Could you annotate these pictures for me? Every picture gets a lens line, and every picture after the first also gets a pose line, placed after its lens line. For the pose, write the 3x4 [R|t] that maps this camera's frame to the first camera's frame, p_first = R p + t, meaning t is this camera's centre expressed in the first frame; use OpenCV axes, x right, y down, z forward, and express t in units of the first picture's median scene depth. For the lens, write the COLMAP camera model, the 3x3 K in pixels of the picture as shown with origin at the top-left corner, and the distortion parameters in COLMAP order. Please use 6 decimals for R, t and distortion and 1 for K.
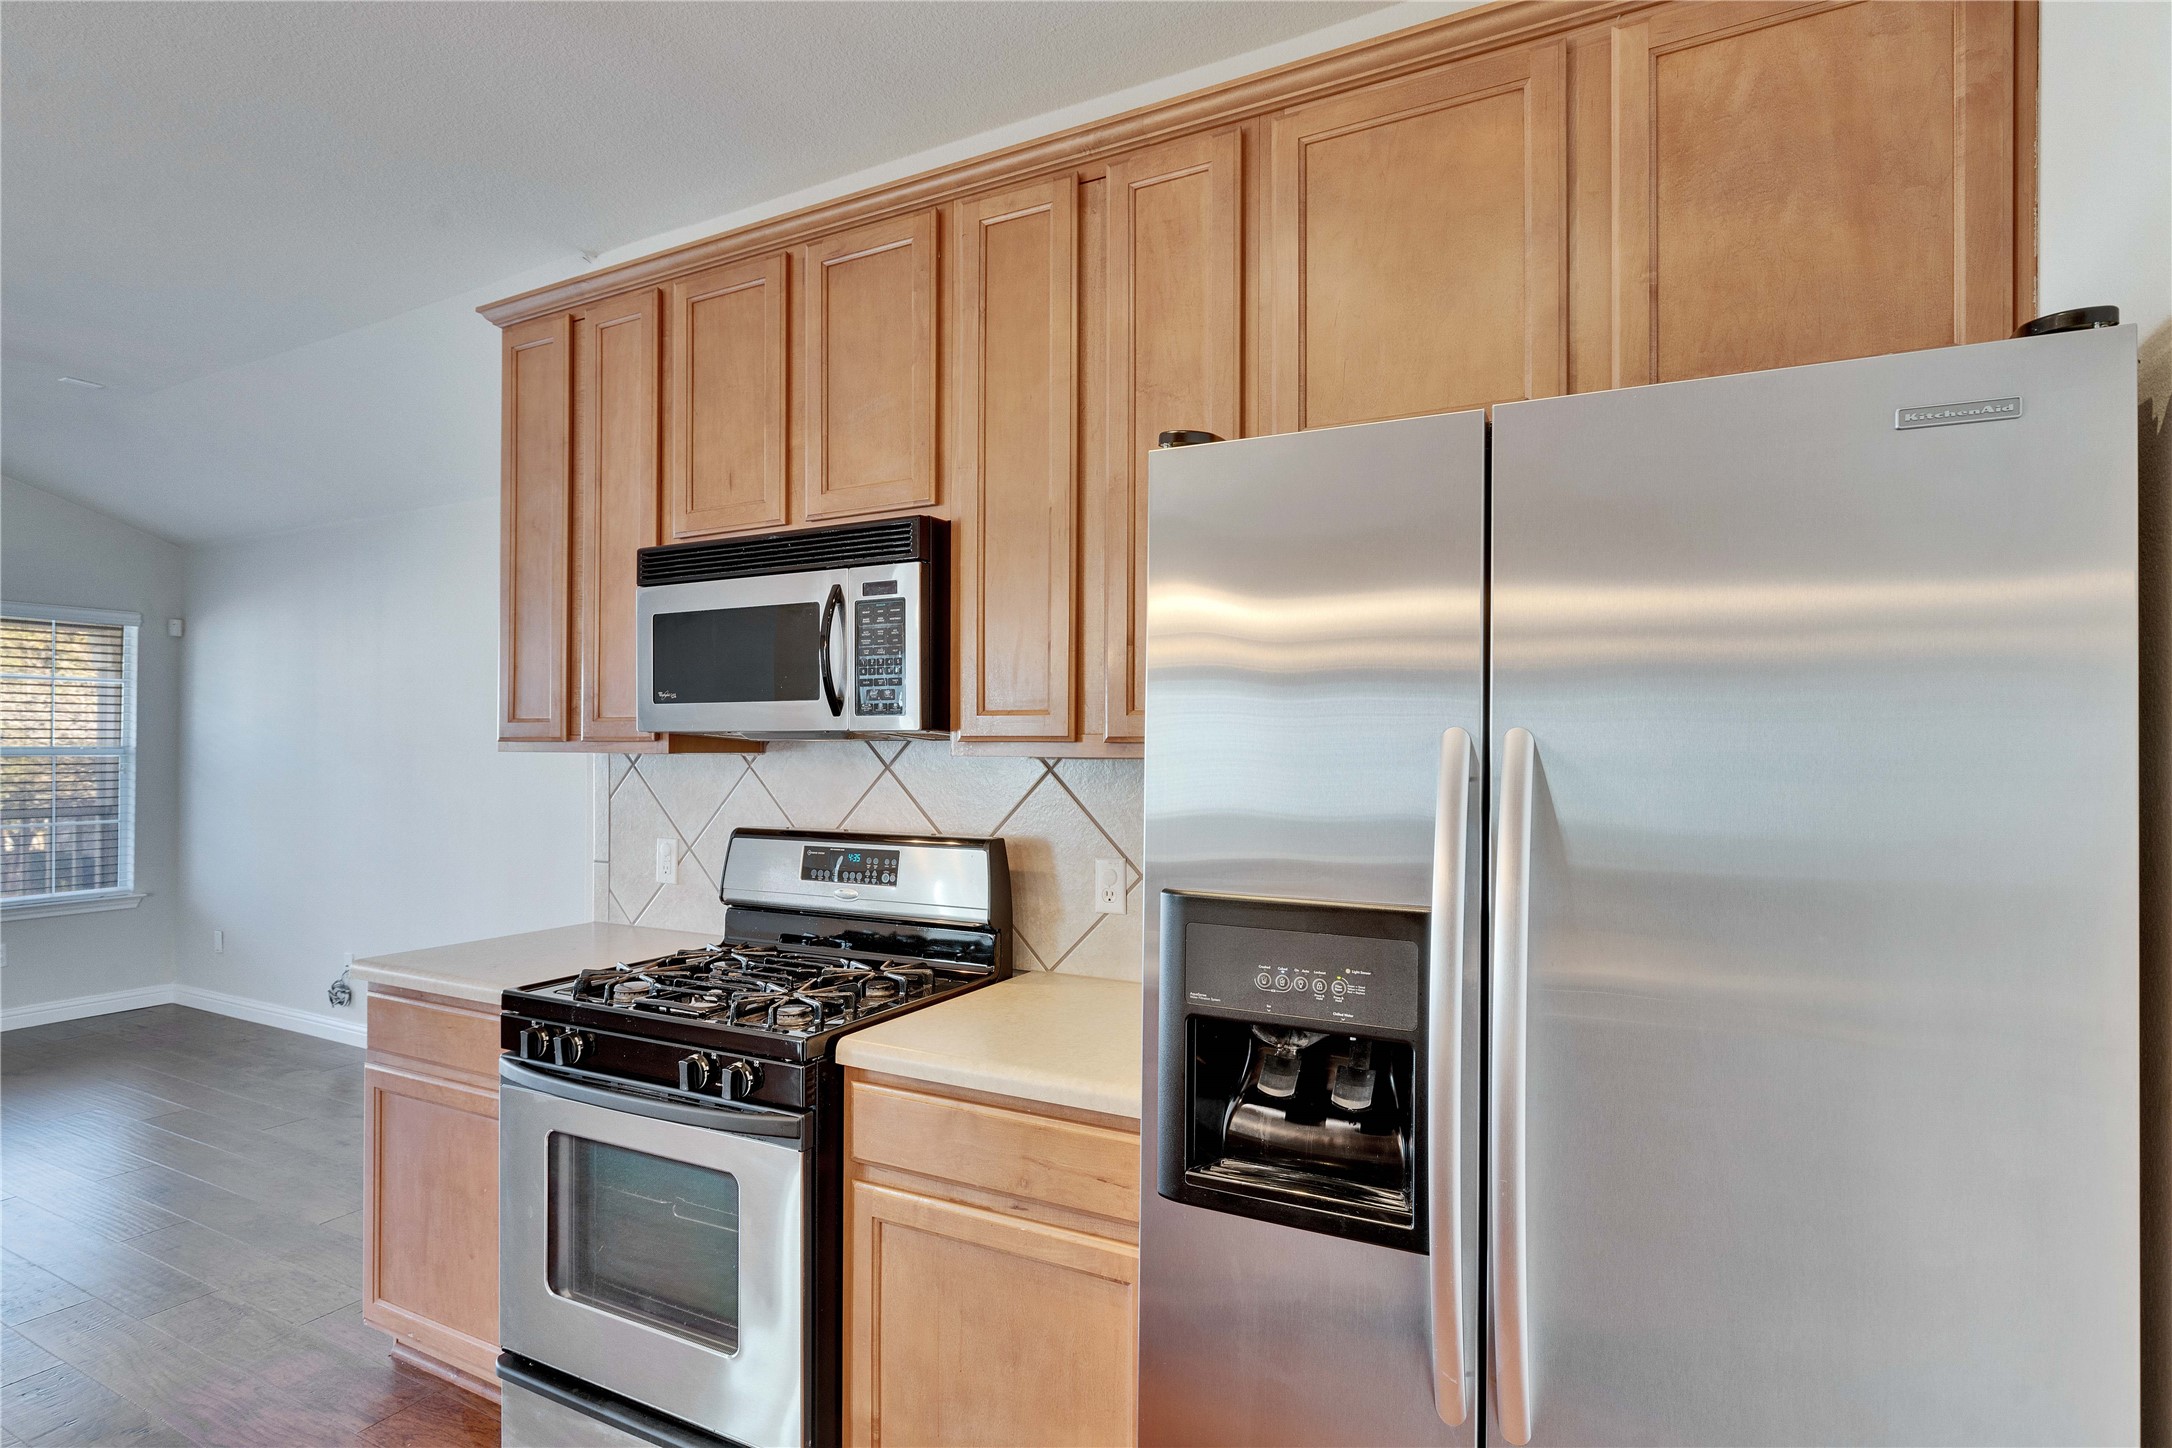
lens RADIAL K [[1089.5, 0, 1081.5], [0, 1089.5, 734.6], [0, 0, 1]] dist [0.003475, 0.000263]
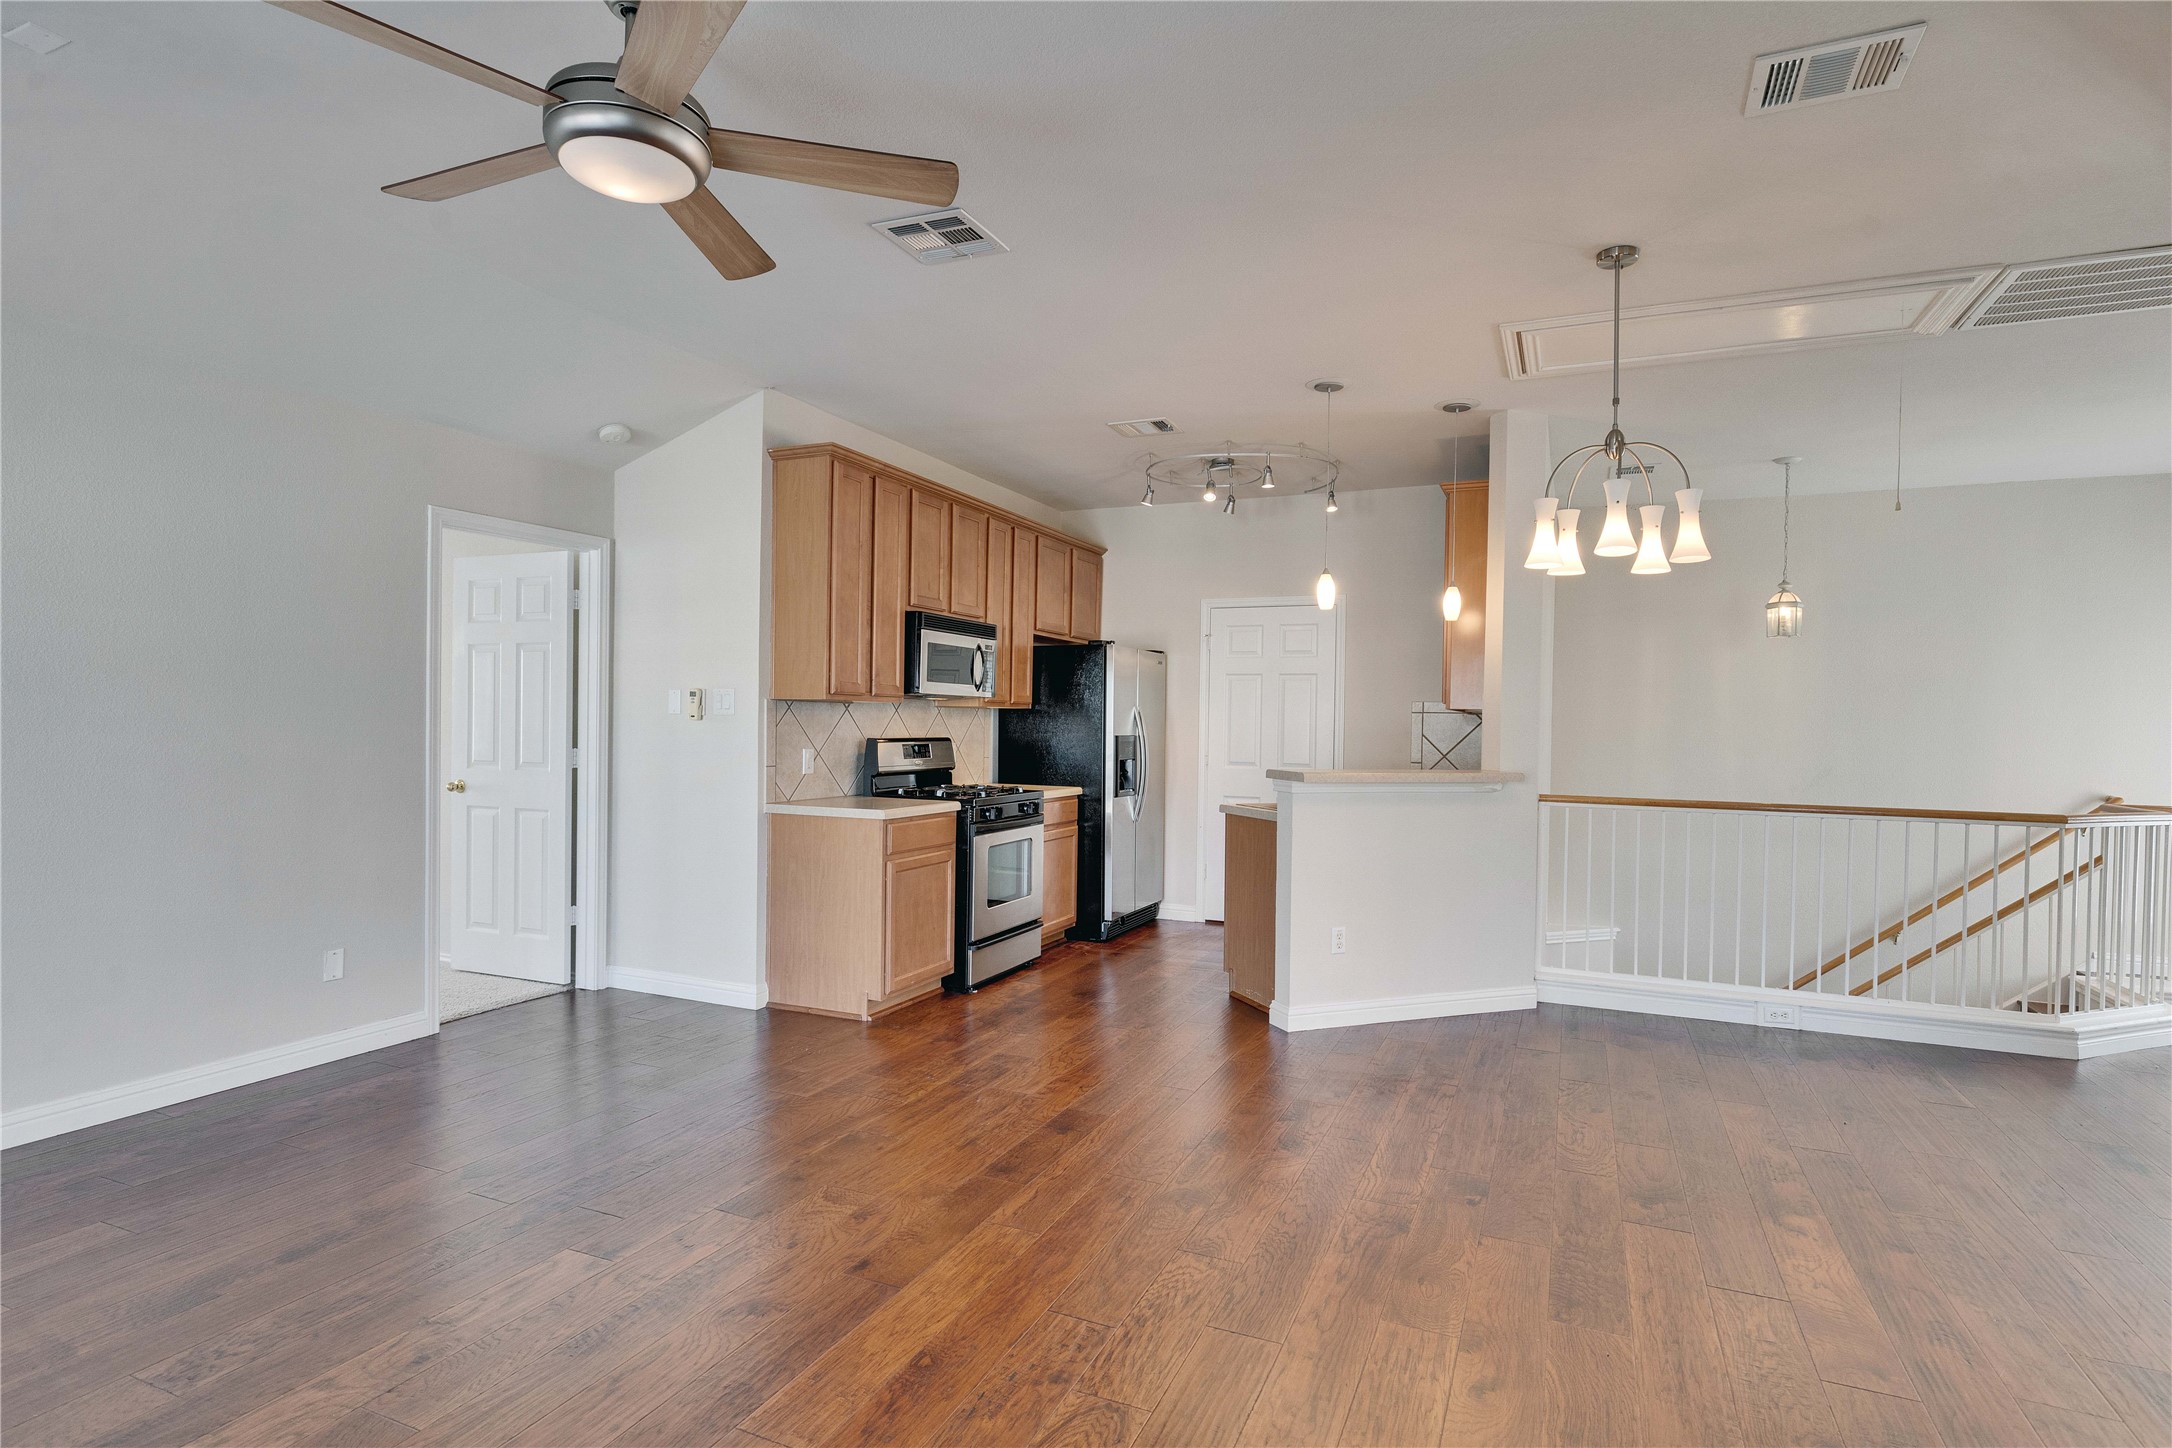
lens RADIAL K [[1089.5, 0, 1081.5], [0, 1089.5, 734.6], [0, 0, 1]] dist [0.003475, 0.000263]
pose [[-0.048145, -0.015458, 0.998721, -2.579820], [-0.029597, 0.999463, 0.014043, 0.039795], [-0.998402, -0.028884, -0.048577, 0.749774]]
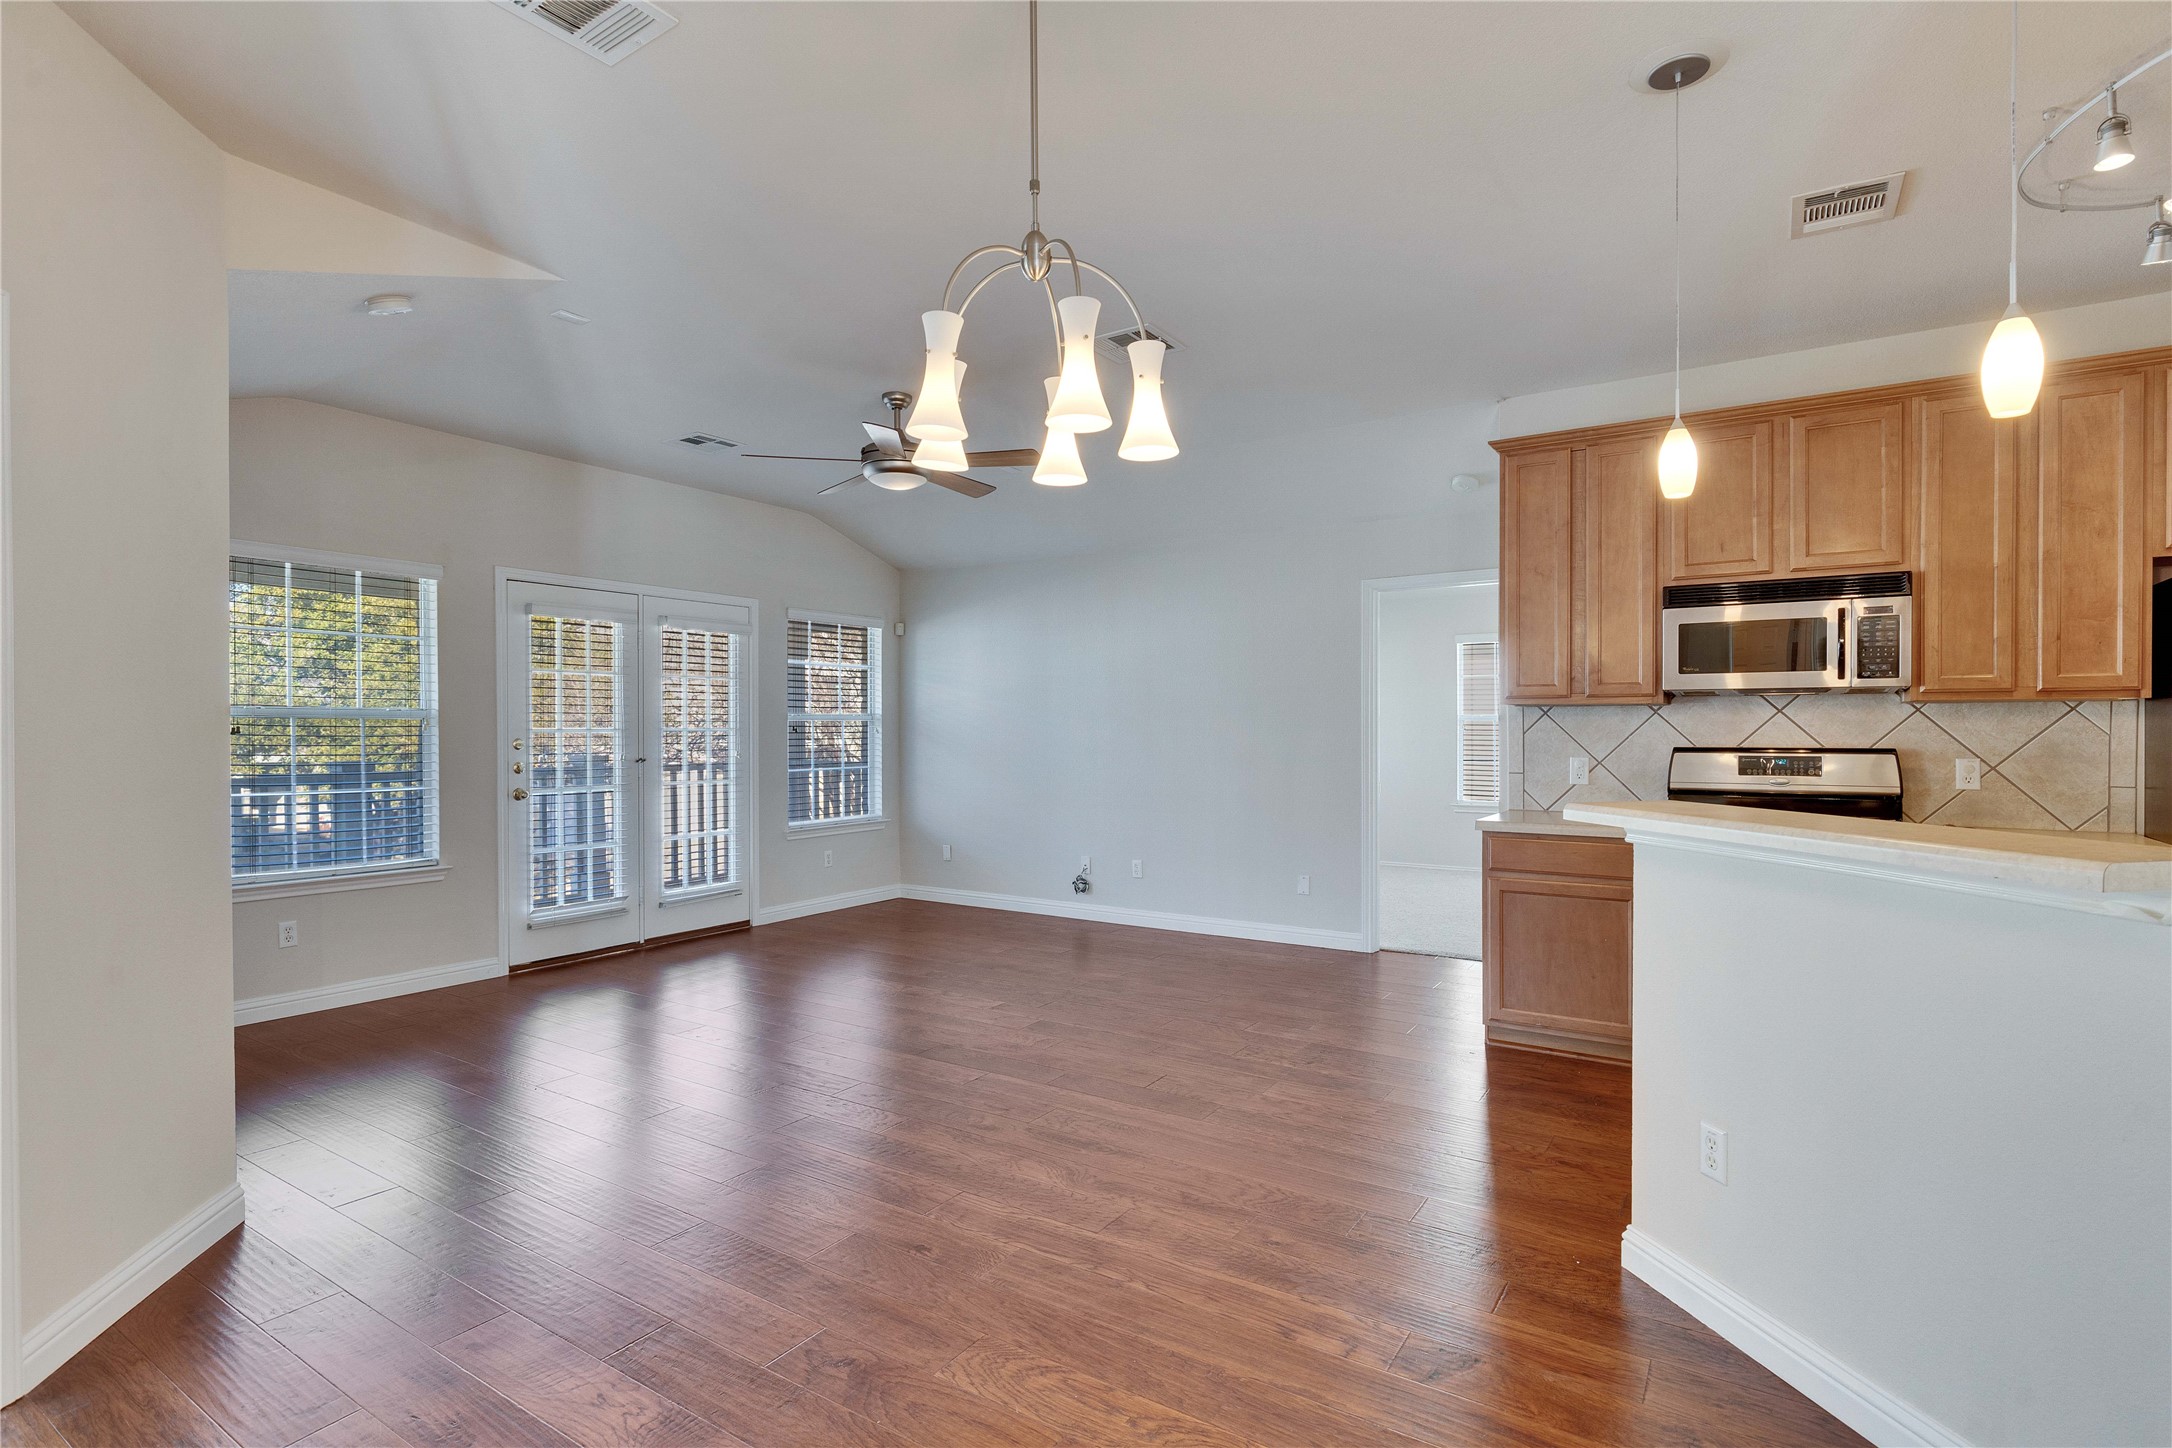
lens RADIAL K [[1050.8, 0, 1098.0], [0, 1050.8, 725.9], [0, 0, 1]] dist [0.003609, 0.000035]
pose [[0.995527, -0.006894, -0.094231, -1.132672], [0.008256, 0.999867, 0.014078, 0.023125], [0.094121, -0.014793, 0.995451, -0.773751]]
